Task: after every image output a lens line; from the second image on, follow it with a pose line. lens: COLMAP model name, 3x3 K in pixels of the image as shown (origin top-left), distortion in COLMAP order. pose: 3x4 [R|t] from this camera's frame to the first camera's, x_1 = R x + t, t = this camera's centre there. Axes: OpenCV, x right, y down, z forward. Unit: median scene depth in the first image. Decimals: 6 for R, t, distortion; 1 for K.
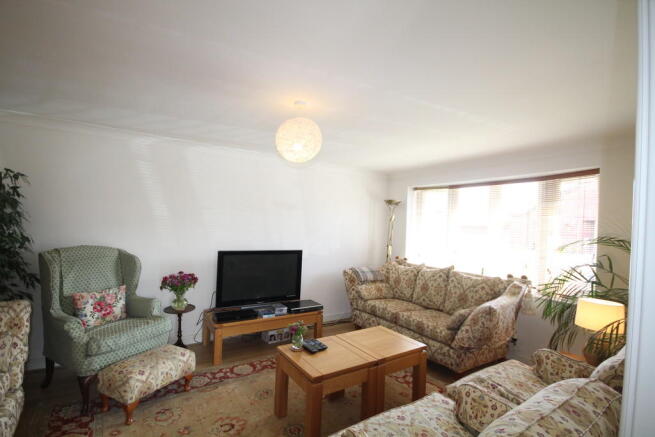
lens RADIAL K [[301.3, 0, 325.3], [0, 301.3, 217.9], [0, 0, 1]] dist [-0.004249, -0.005645]
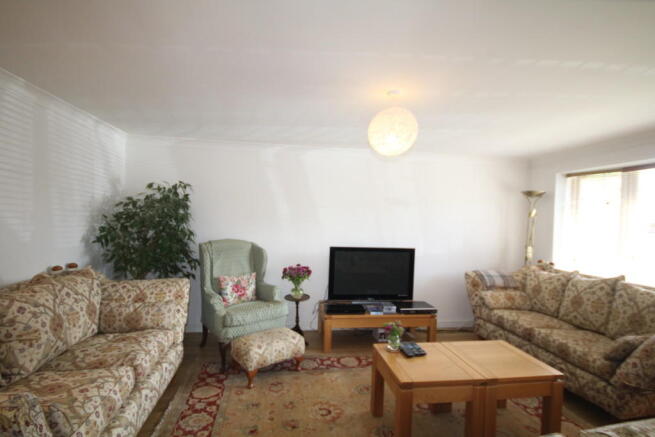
lens RADIAL K [[301.3, 0, 323.4], [0, 301.3, 219.1], [0, 0, 1]] dist [-0.004249, -0.005645]
pose [[0.904369, -0.010443, -0.426623, 0.094135], [0.013899, 0.999891, 0.004987, 0.008367], [0.426524, -0.010440, 0.904416, 0.032689]]
